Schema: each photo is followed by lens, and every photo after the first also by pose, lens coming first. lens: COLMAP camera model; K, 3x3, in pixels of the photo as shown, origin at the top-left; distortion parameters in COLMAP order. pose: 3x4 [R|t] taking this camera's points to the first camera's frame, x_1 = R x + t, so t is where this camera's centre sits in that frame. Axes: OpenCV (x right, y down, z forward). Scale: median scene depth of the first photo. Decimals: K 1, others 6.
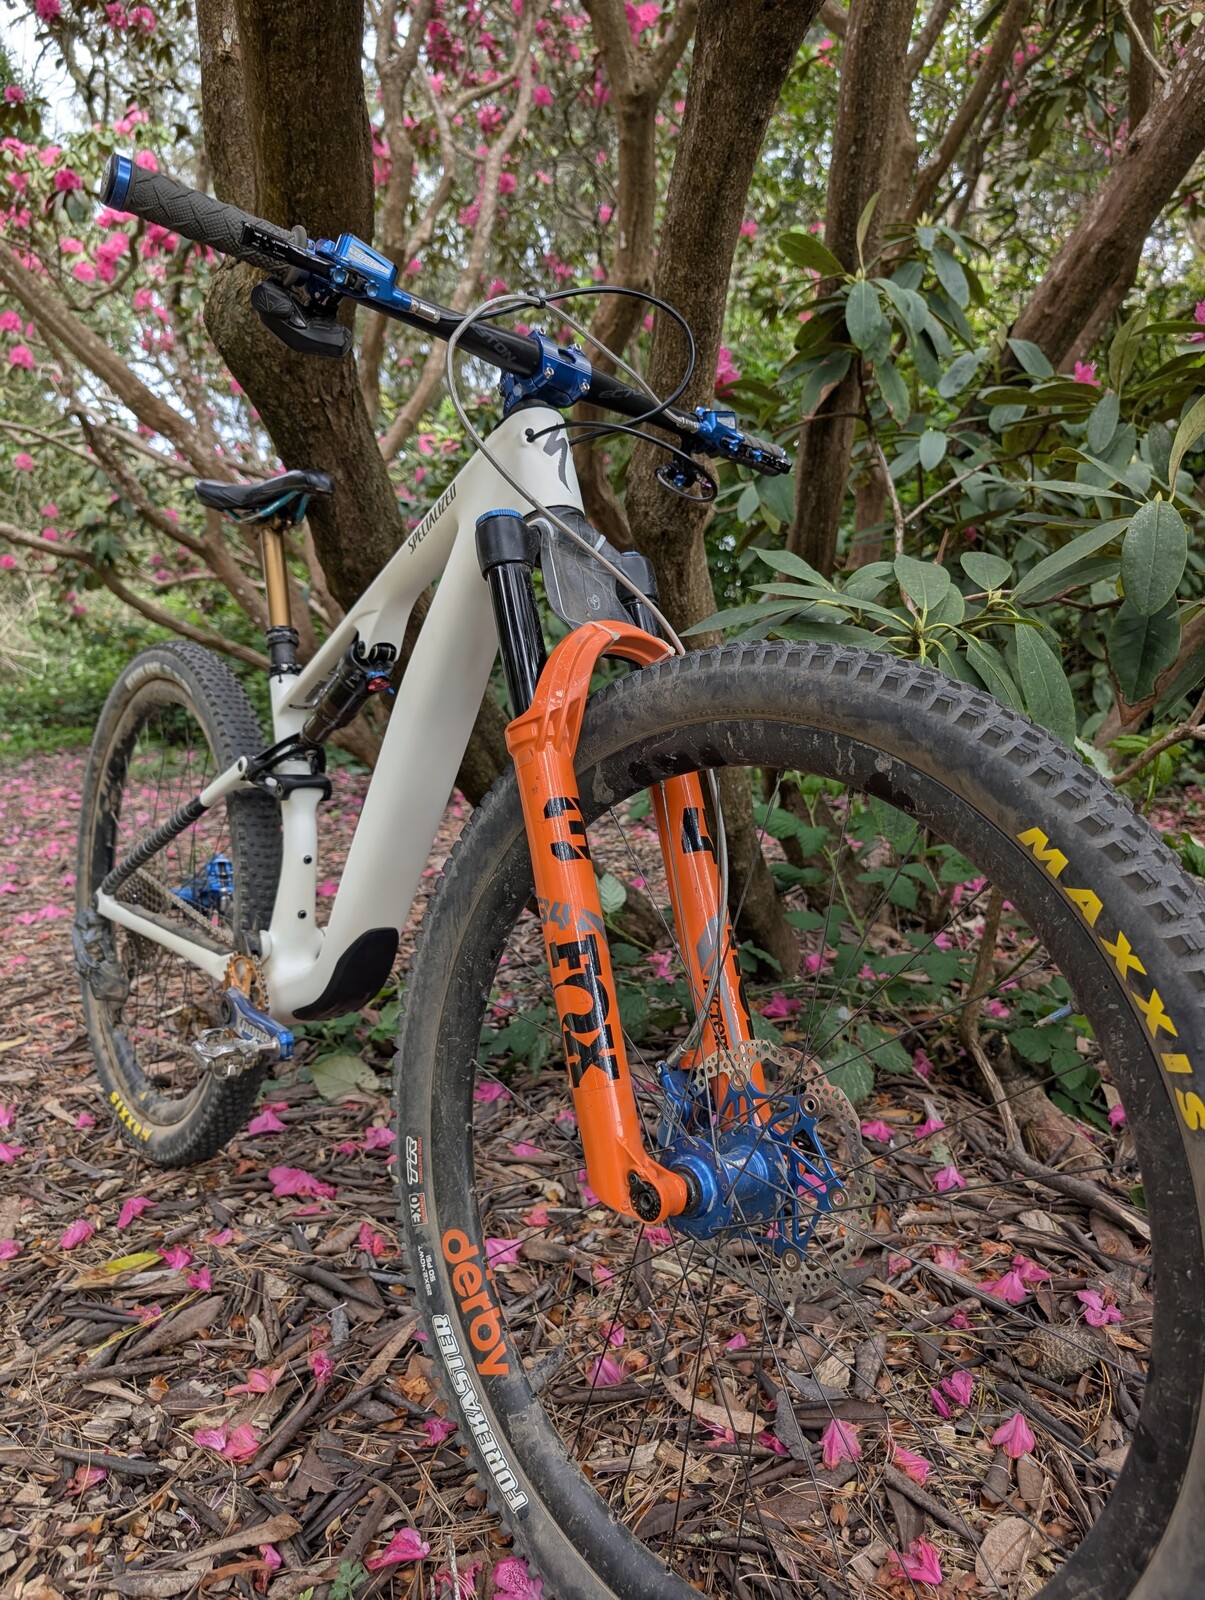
lens RADIAL K [[1069.1, 0, 599.2], [0, 1069.1, 790.8], [0, 0, 1]] dist [0.003443, 0.000069]
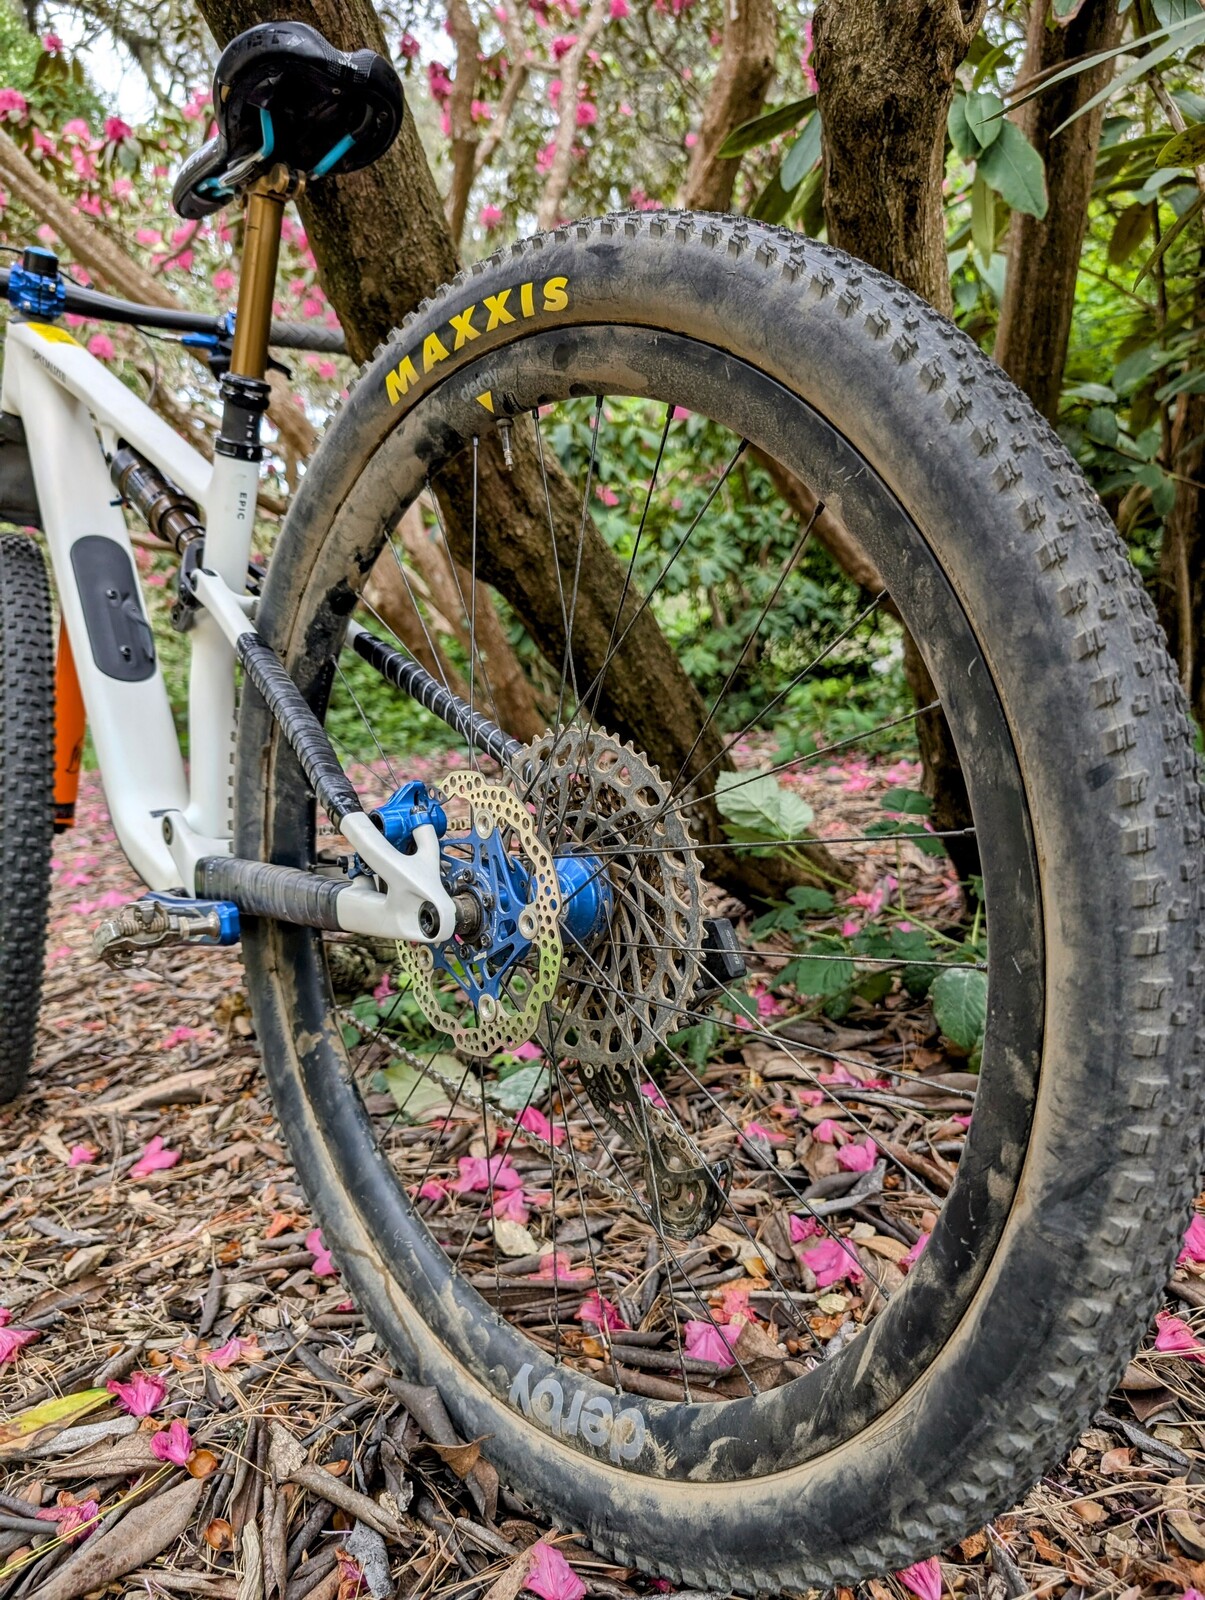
lens RADIAL K [[1069.1, 0, 599.2], [0, 1069.1, 790.8], [0, 0, 1]] dist [0.003443, 0.000069]
pose [[0.991998, -0.062163, -0.109892, -0.045073], [0.062775, 0.998025, 0.002113, 0.093696], [0.109544, -0.008995, 0.993941, 0.362447]]
